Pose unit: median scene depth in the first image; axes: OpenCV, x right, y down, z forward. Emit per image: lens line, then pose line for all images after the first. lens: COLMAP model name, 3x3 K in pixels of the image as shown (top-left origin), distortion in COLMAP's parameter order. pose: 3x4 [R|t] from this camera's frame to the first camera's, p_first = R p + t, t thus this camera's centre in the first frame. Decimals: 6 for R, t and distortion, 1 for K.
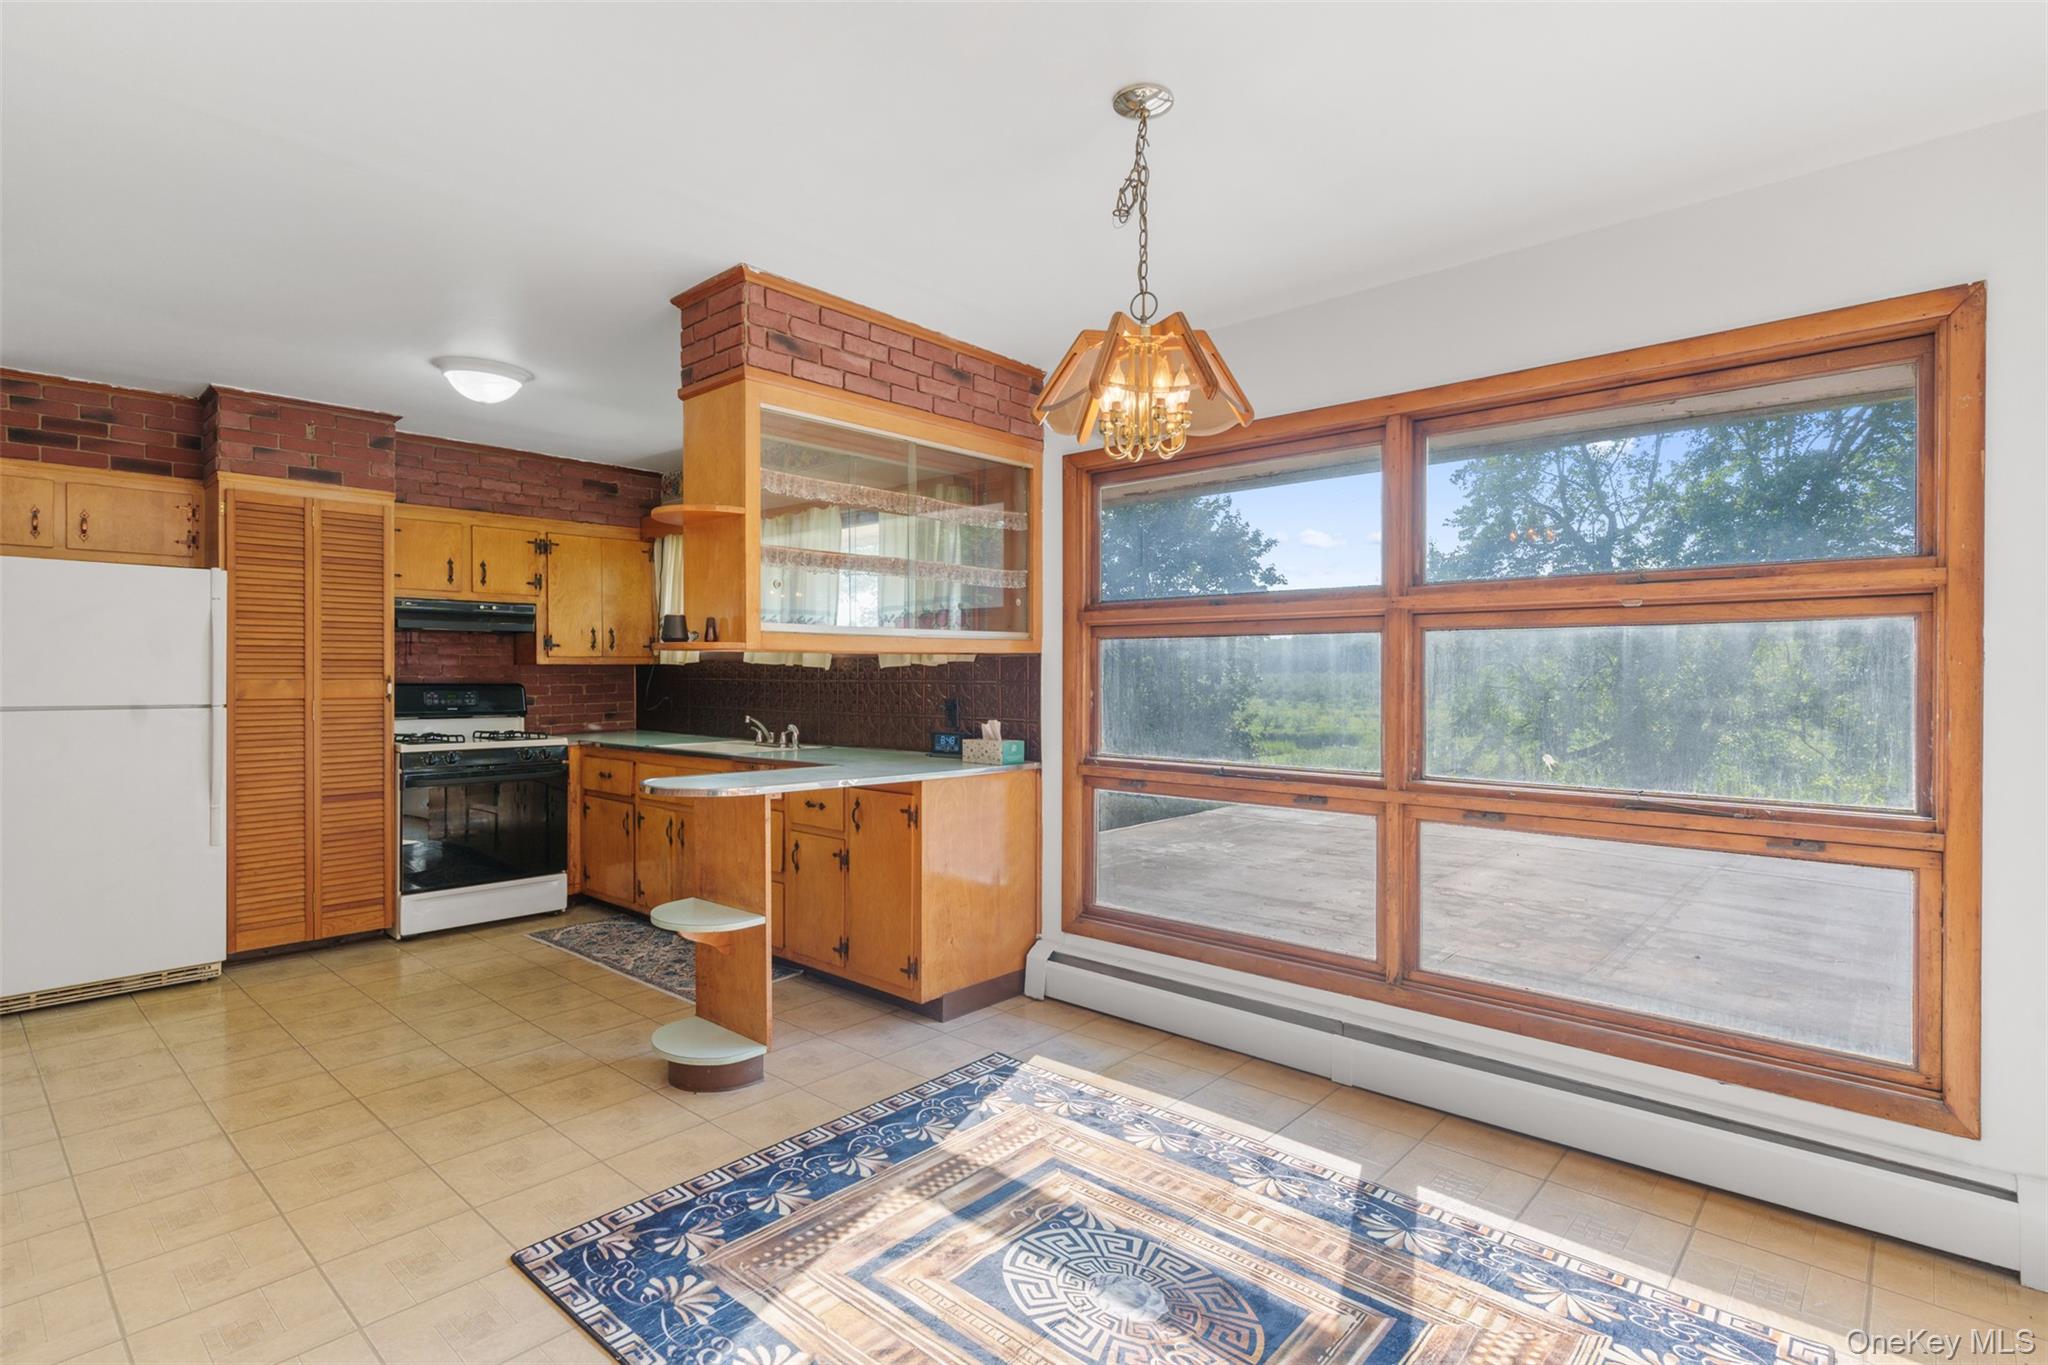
lens RADIAL K [[991.9, 0, 1024.0], [0, 991.9, 682.5], [0, 0, 1]] dist [0.000240, 0.000119]
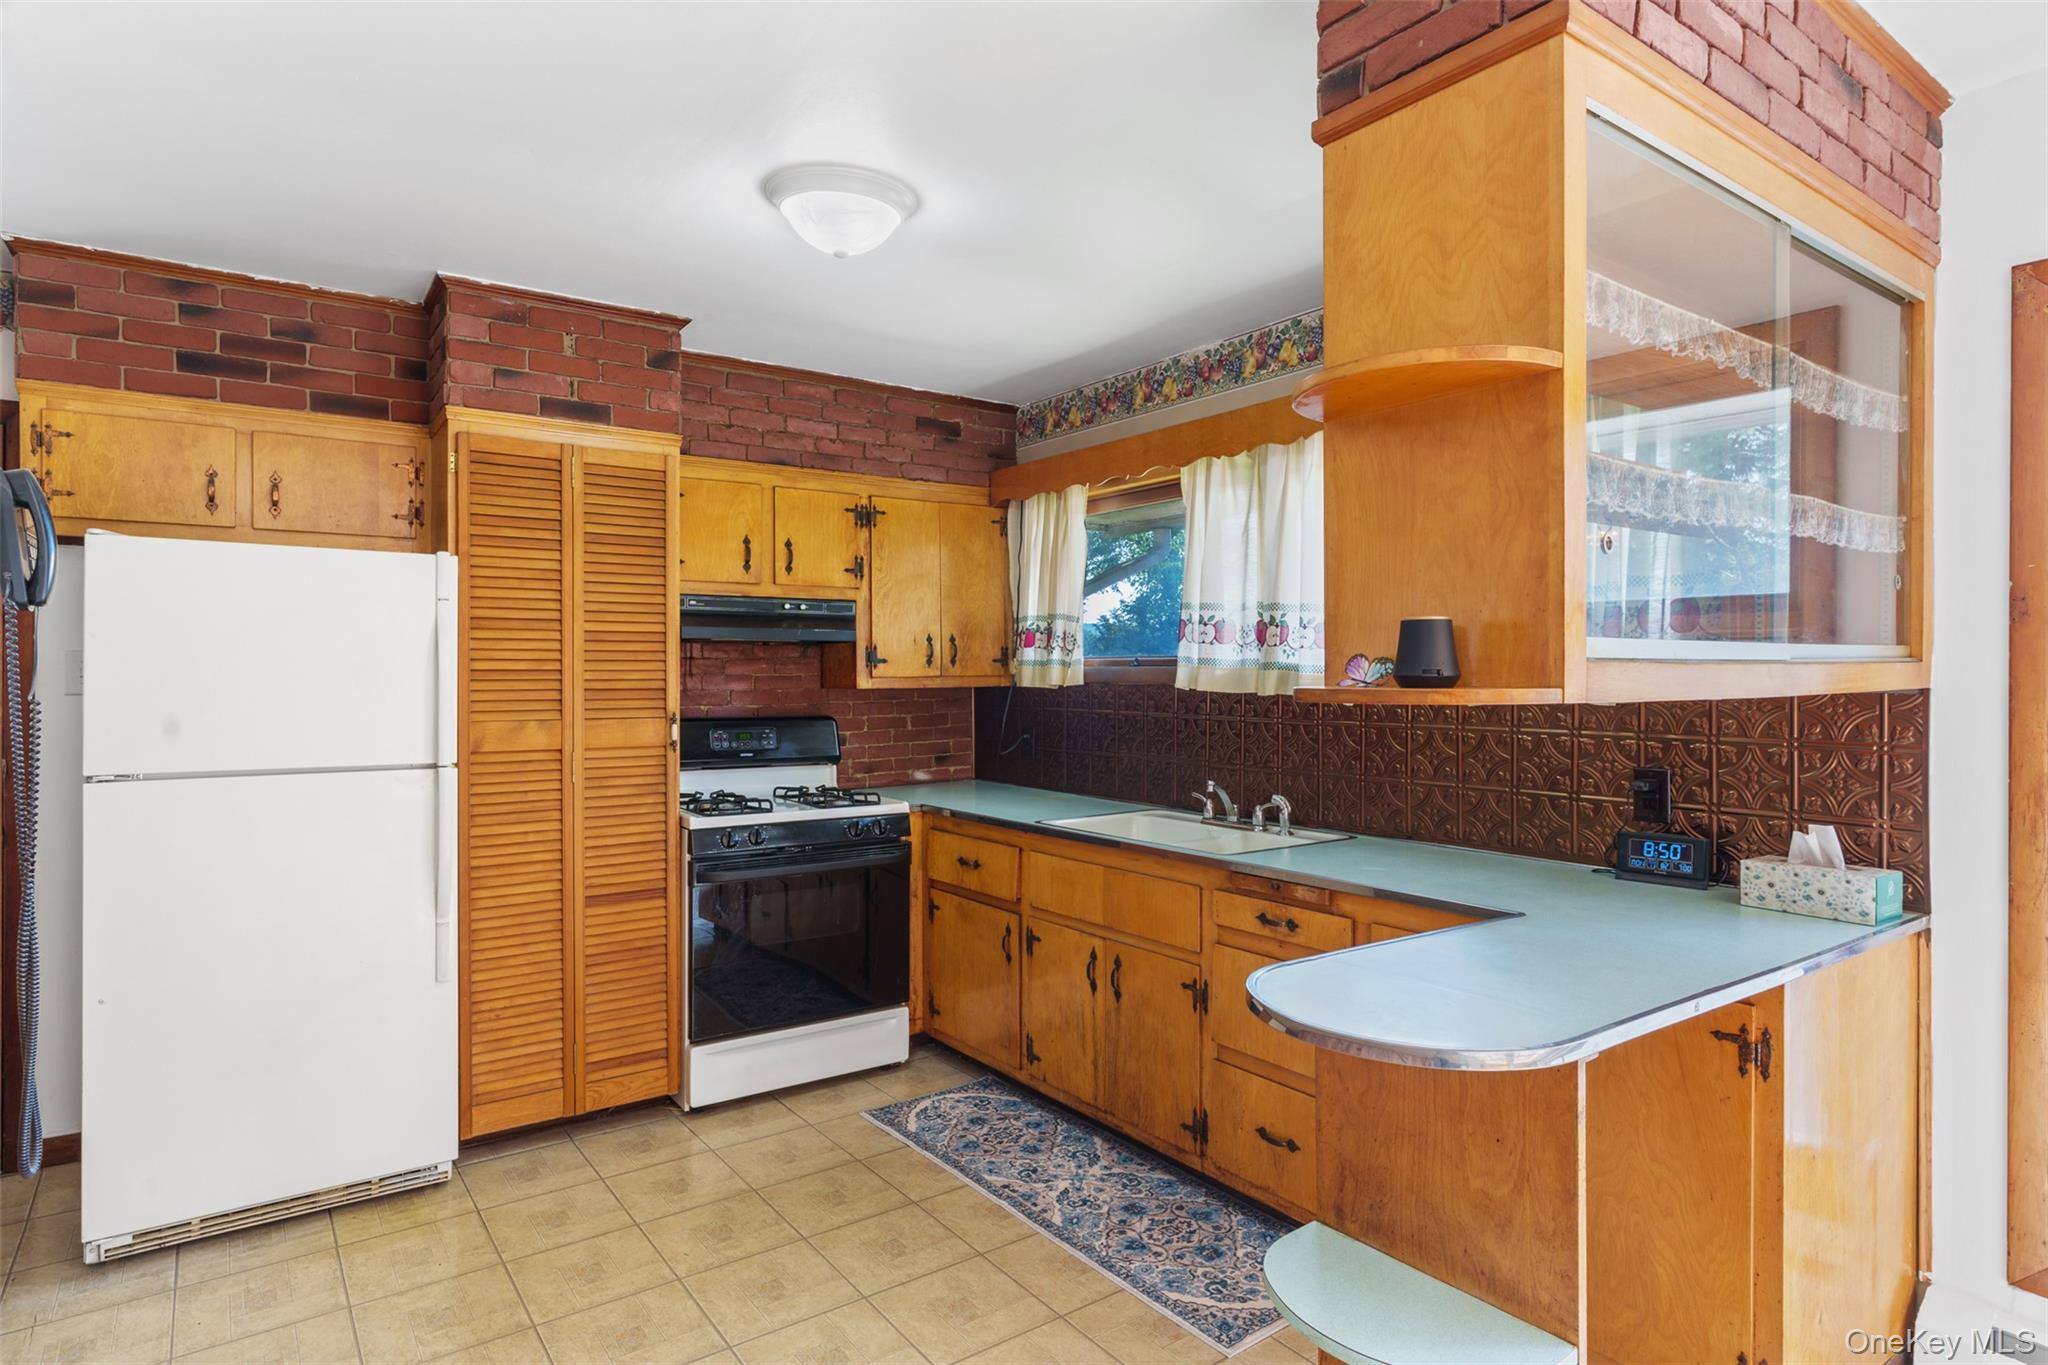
lens RADIAL K [[1116.9, 0, 1027.6], [0, 1116.9, 686.9], [0, 0, 1]] dist [-0.002258, -0.000142]
pose [[0.977074, 0.001649, -0.212893, -0.260740], [-0.000920, 0.999993, 0.003524, -0.027590], [0.212898, -0.003247, 0.977069, 0.335822]]
